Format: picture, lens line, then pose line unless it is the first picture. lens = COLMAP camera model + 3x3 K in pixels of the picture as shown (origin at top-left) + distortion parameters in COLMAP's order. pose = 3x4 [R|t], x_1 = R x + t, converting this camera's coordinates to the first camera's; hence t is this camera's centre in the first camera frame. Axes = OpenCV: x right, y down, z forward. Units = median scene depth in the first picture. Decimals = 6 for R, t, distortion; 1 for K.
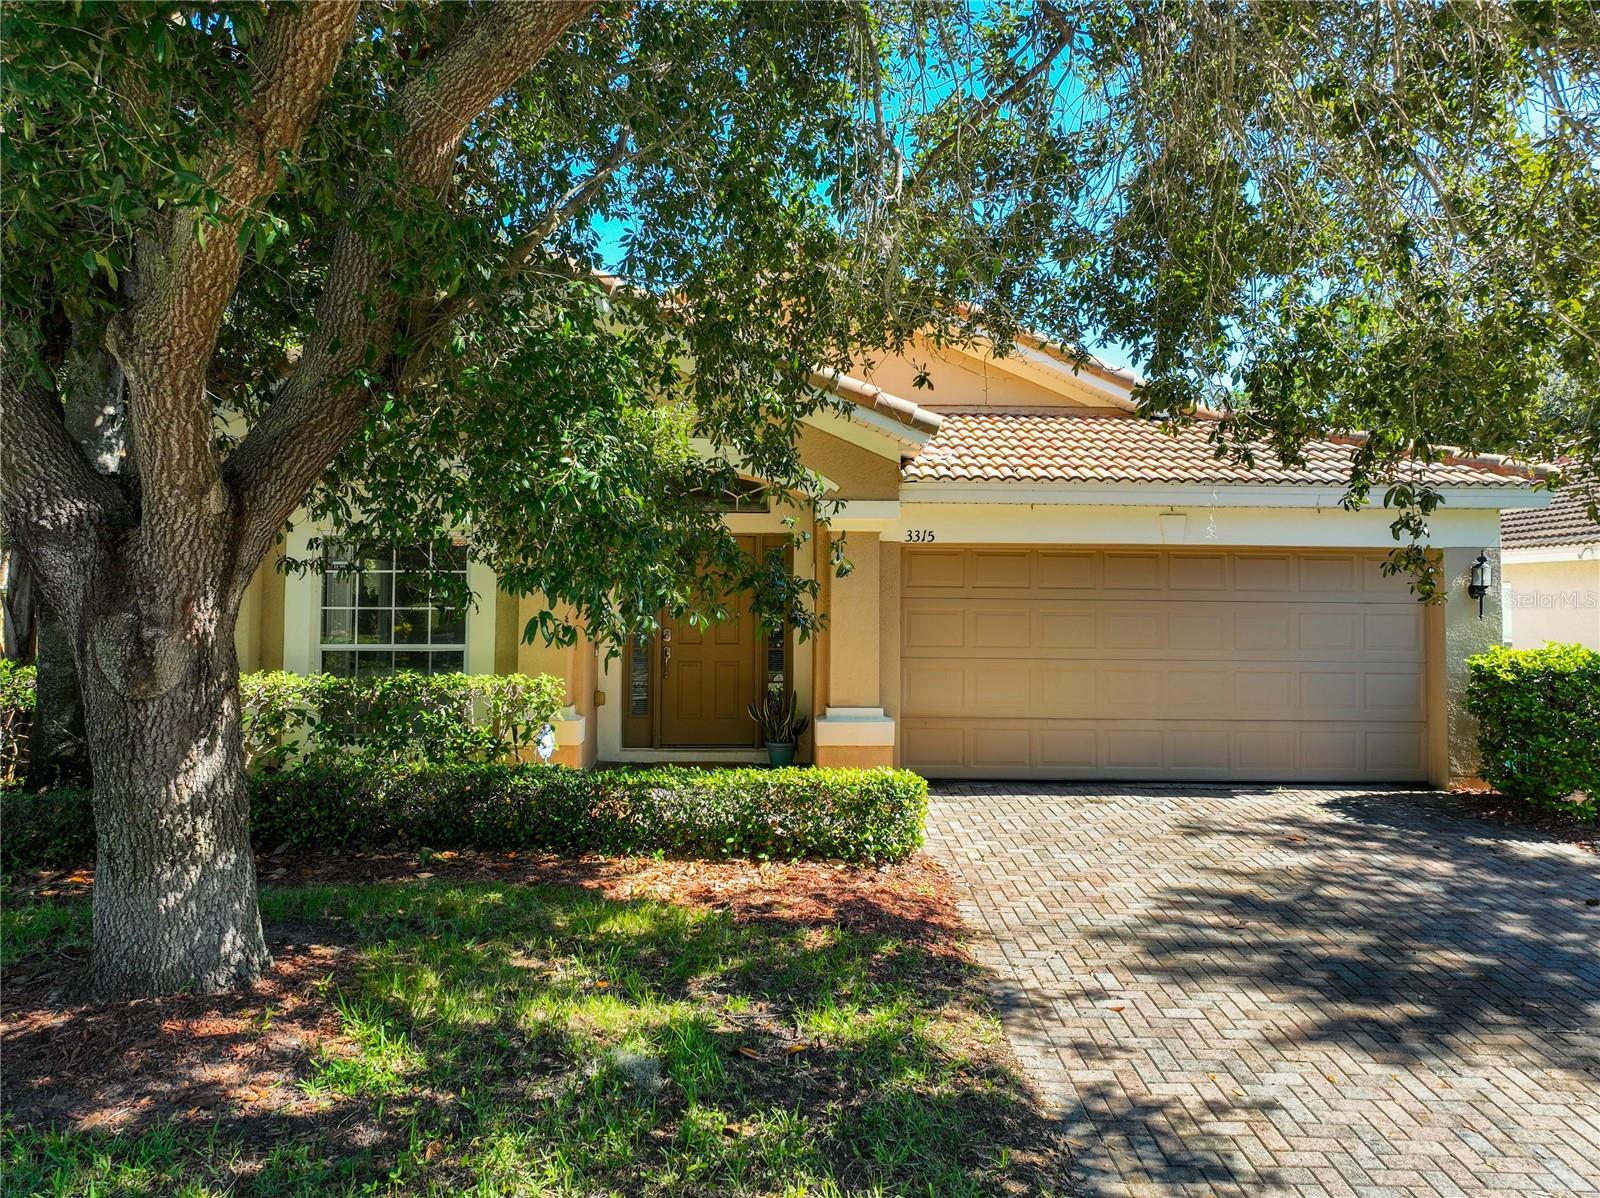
lens RADIAL K [[1139.6, 0, 795.0], [0, 1139.6, 576.1], [0, 0, 1]] dist [-0.006200, 0.020495]
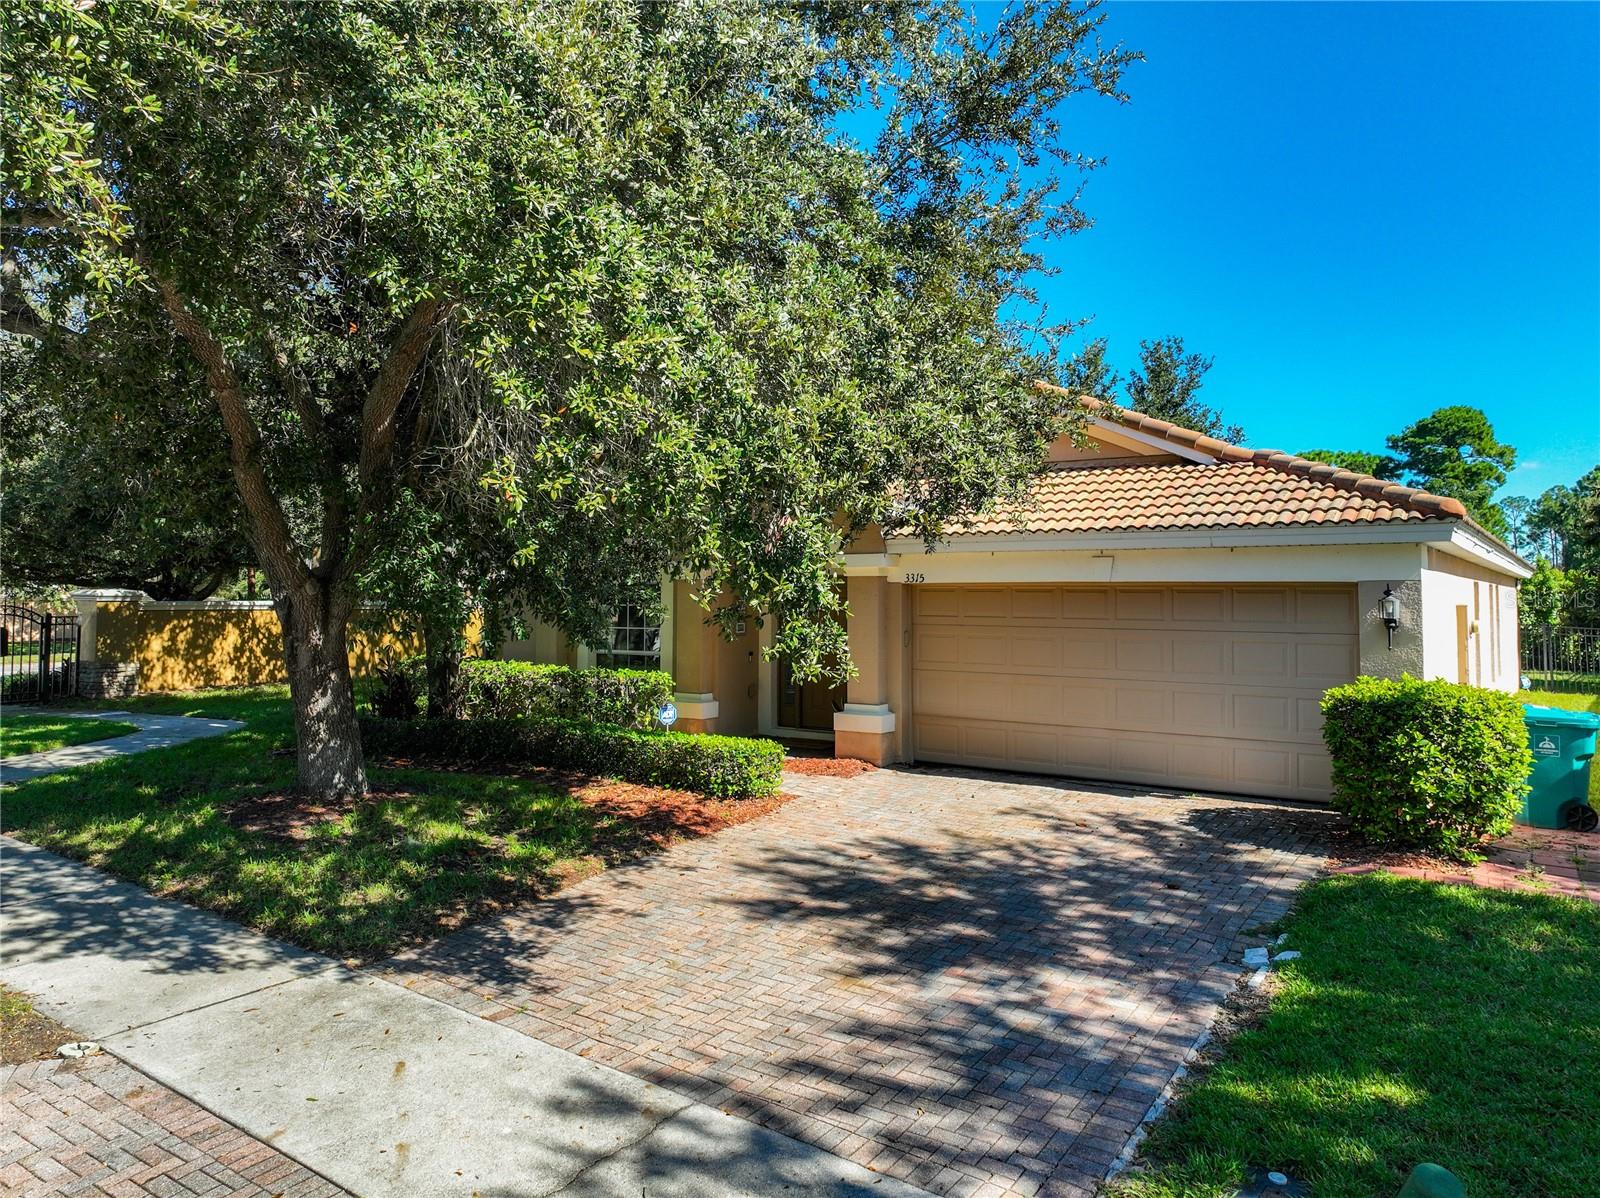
lens RADIAL K [[1139.6, 0, 803.5], [0, 1139.6, 583.8], [0, 0, 1]] dist [-0.006200, 0.020495]
pose [[0.808940, -0.010087, -0.587805, 1.143440], [0.011834, 0.999930, -0.000873, -0.041965], [0.587772, -0.006249, 0.809002, -0.215545]]
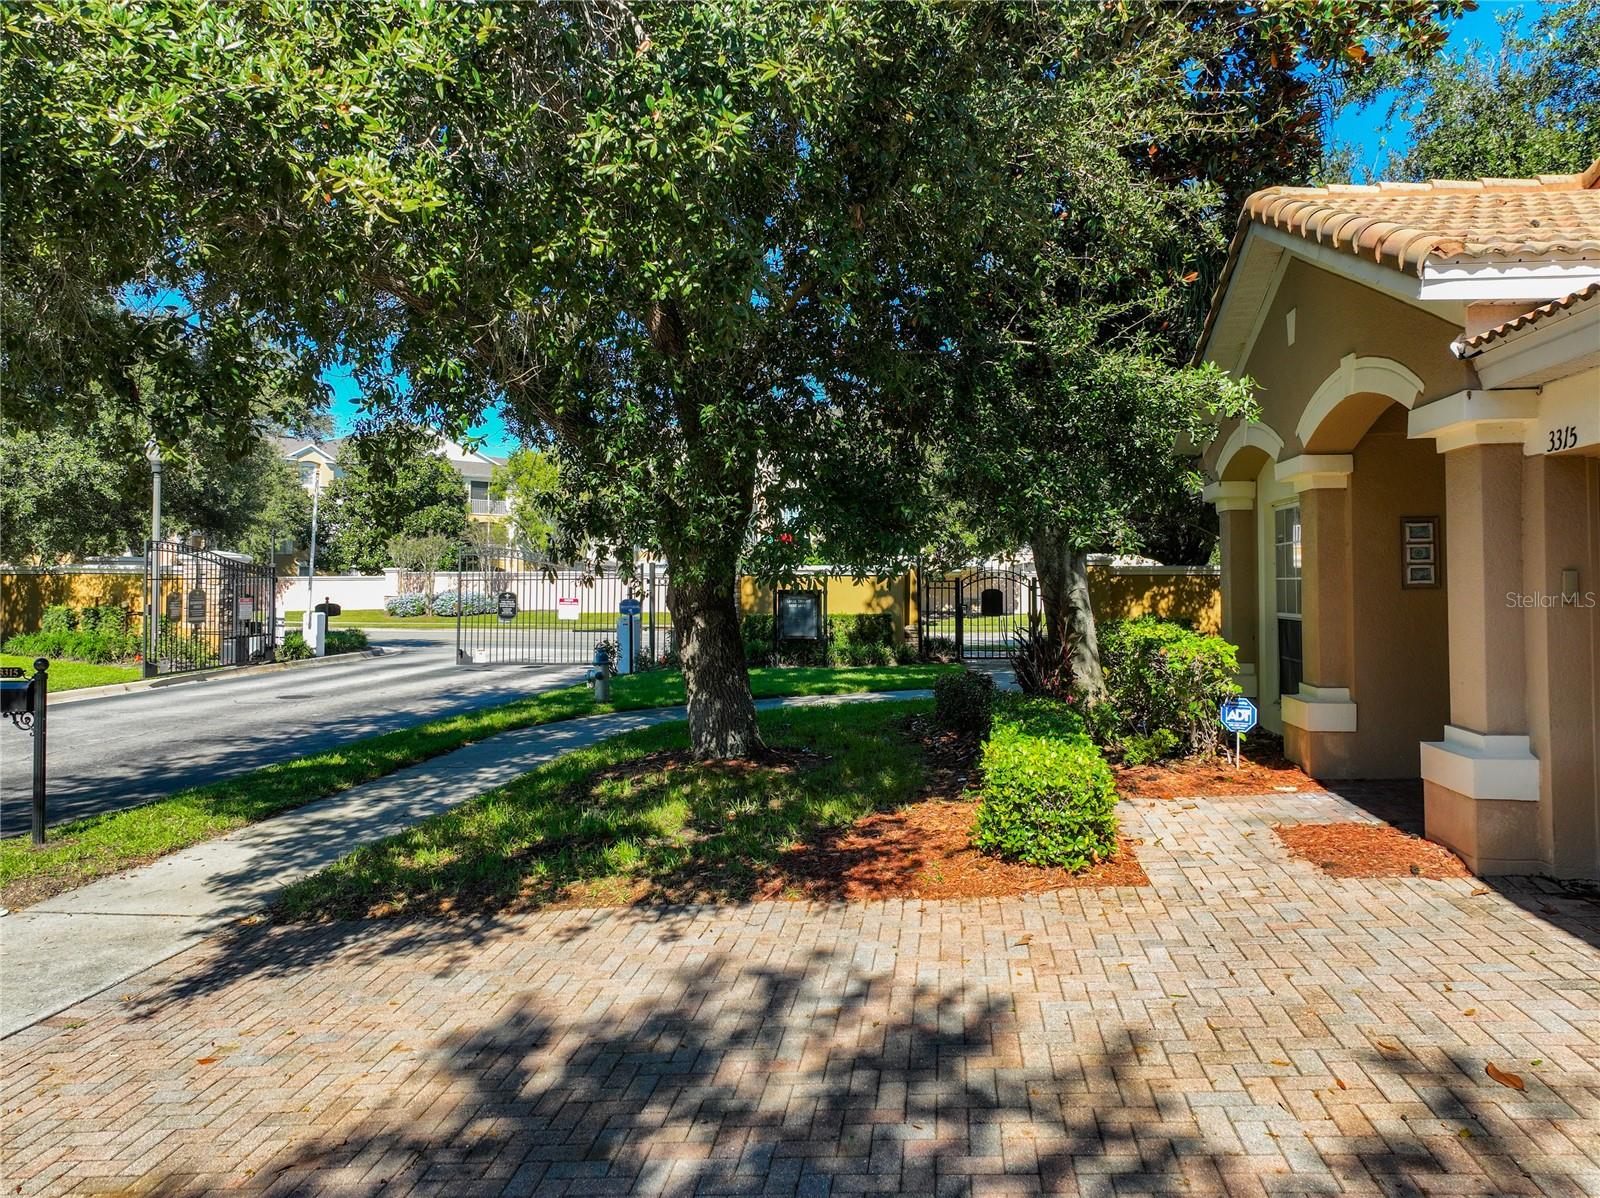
lens RADIAL K [[1139.6, 0, 801.2], [0, 1139.6, 567.1], [0, 0, 1]] dist [-0.006200, 0.020495]
pose [[-0.159147, -0.019250, -0.987067, 1.032520], [0.018127, 0.999584, -0.022416, 0.048122], [0.987089, -0.021460, -0.158731, 1.052250]]
